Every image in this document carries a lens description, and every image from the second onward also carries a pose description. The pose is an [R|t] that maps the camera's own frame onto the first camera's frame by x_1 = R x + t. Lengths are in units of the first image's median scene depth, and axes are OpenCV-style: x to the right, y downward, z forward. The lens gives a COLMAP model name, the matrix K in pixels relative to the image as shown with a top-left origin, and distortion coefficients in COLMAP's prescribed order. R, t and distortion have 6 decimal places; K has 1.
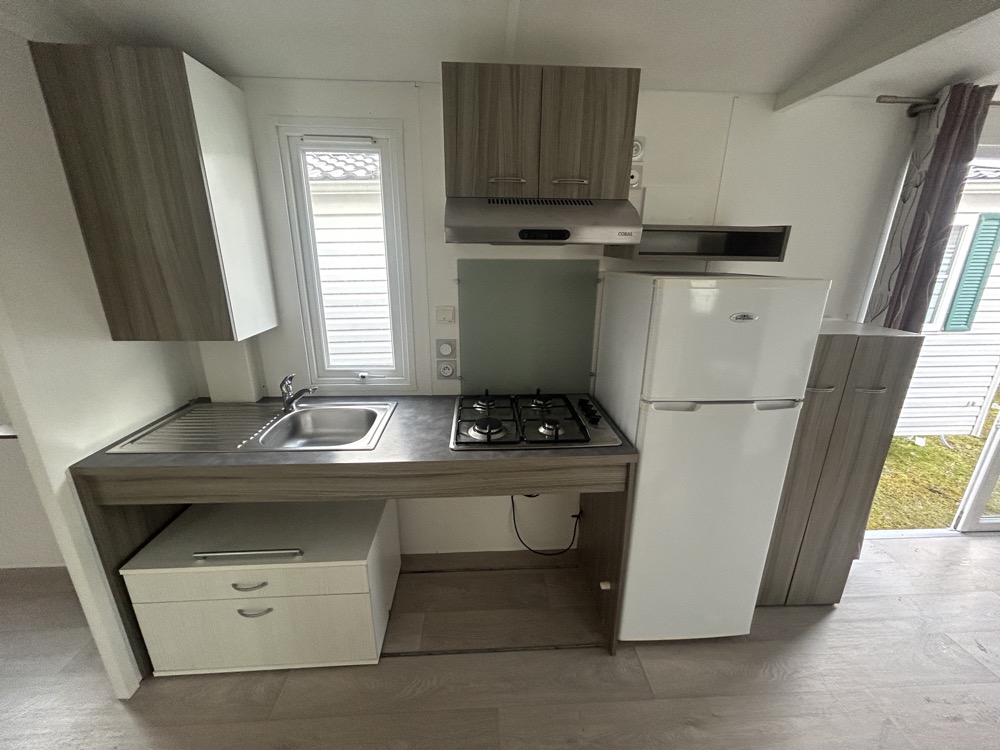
lens RADIAL K [[403.5, 0, 500.6], [0, 403.5, 374.6], [0, 0, 1]] dist [0.000855, -0.000169]
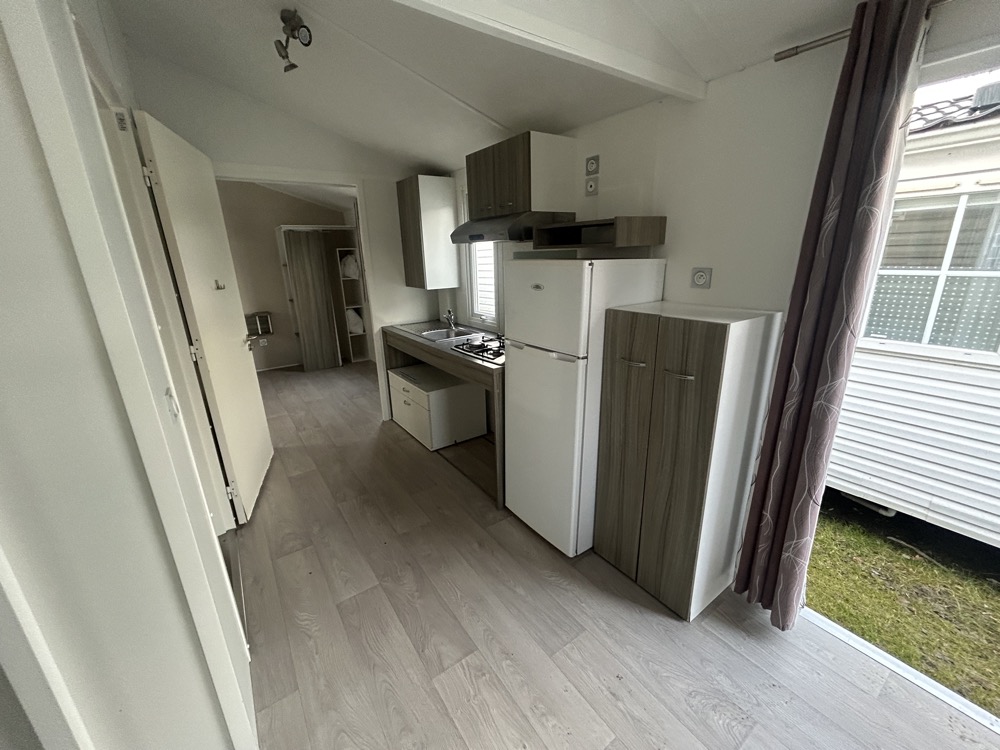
lens RADIAL K [[403.5, 0, 496.2], [0, 403.5, 374.5], [0, 0, 1]] dist [0.000855, -0.000169]
pose [[0.520075, 0.223951, -0.824238, 1.587440], [-0.223891, 0.967014, 0.121474, 0.018157], [0.824254, 0.121364, 0.553061, 0.095902]]
